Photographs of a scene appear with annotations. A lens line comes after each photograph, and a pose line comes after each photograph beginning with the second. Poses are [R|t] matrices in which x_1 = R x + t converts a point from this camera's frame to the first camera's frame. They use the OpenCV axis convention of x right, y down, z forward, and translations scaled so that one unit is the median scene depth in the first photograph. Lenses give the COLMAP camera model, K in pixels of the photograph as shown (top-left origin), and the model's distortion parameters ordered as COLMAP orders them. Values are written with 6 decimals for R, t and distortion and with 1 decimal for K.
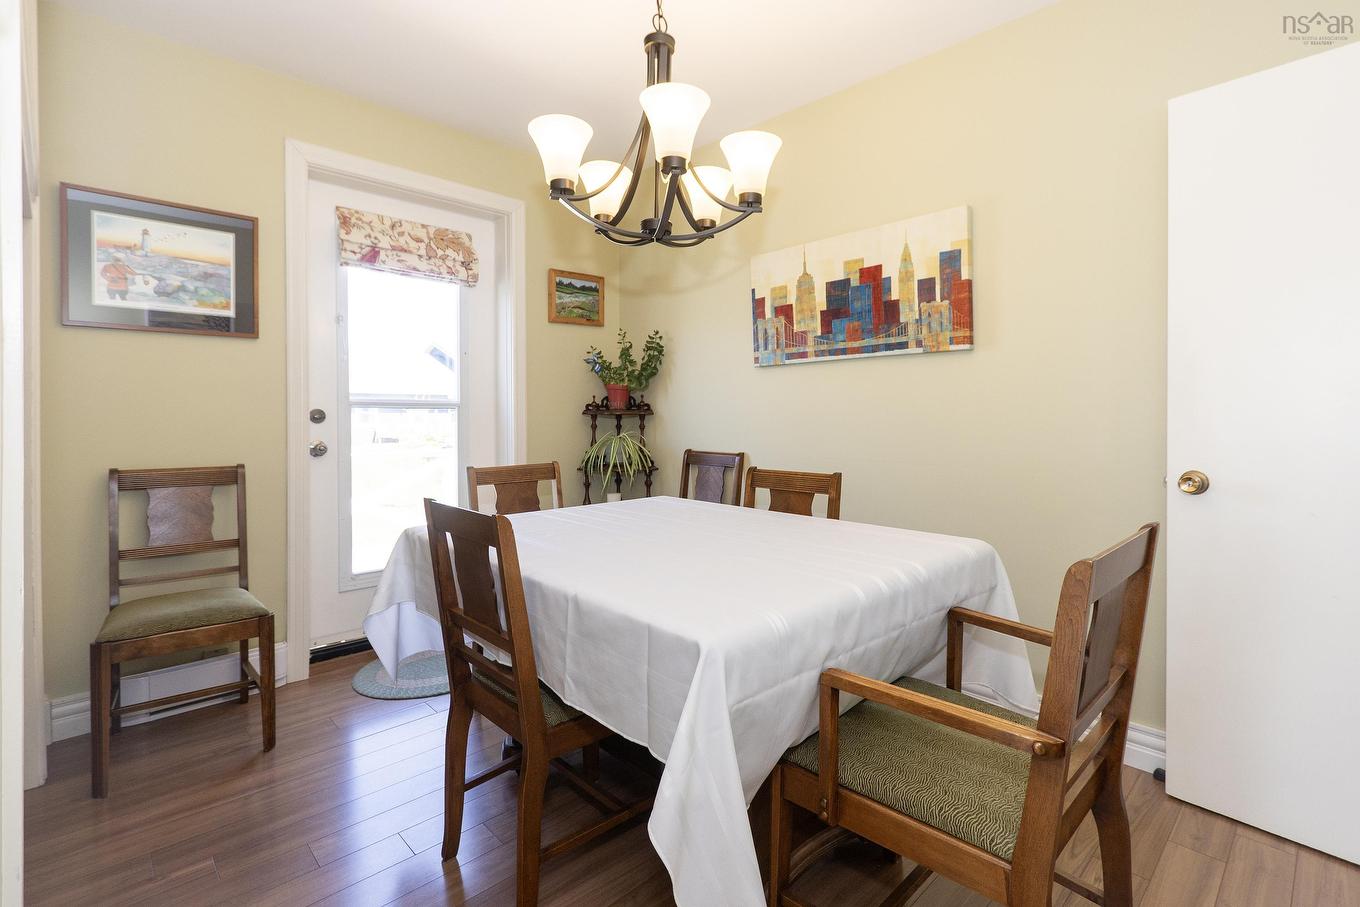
lens RADIAL K [[654.9, 0, 686.0], [0, 654.9, 449.6], [0, 0, 1]] dist [0.006133, -0.002064]
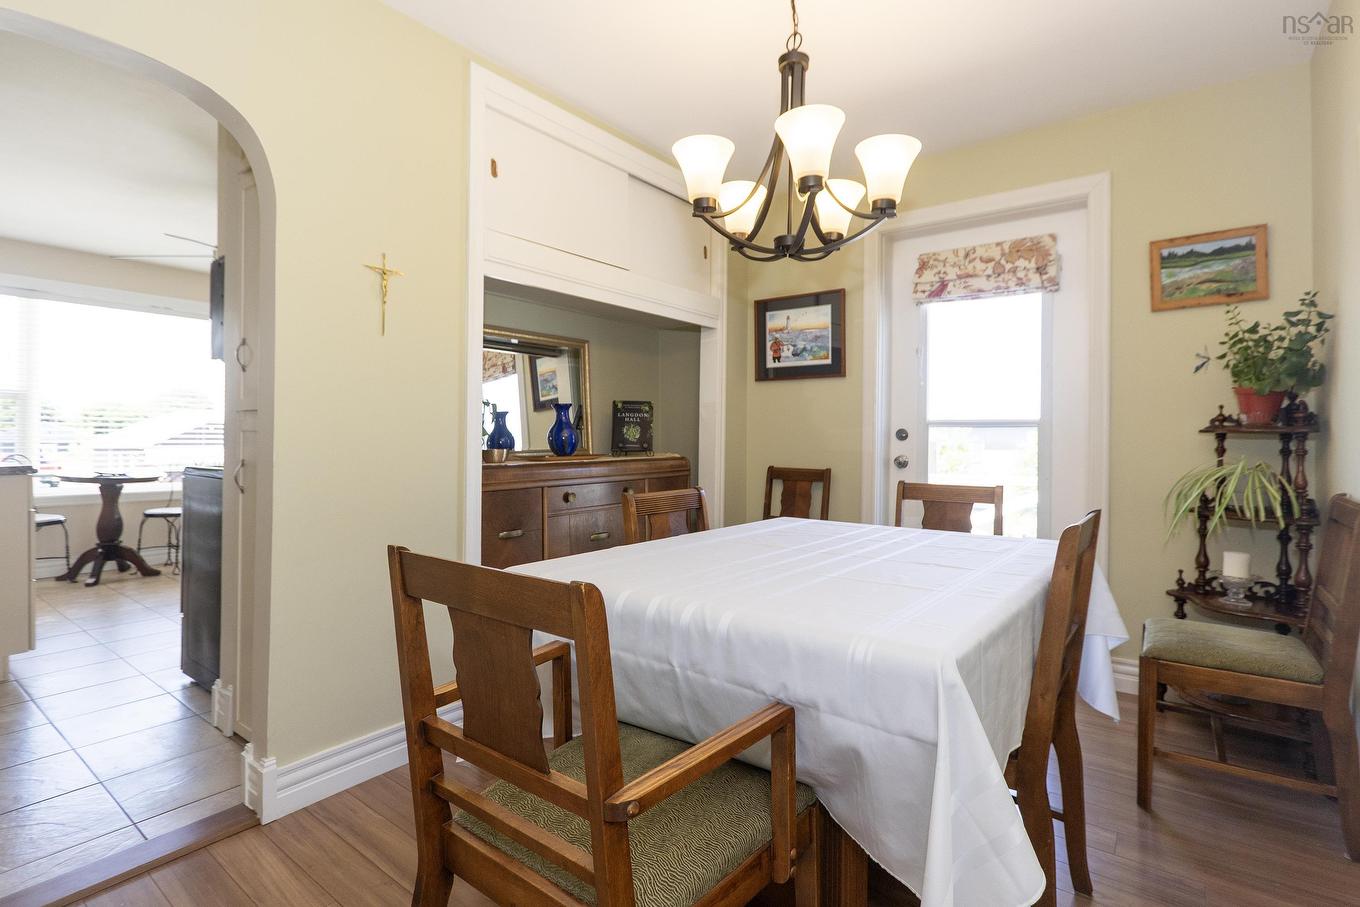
lens RADIAL K [[654.9, 0, 686.3], [0, 654.9, 441.5], [0, 0, 1]] dist [0.006133, -0.002064]
pose [[0.151928, 0.007853, -0.988360, 0.527942], [-0.055503, 0.998458, -0.000598, -0.015553], [0.986832, 0.054948, 0.152130, 0.409072]]
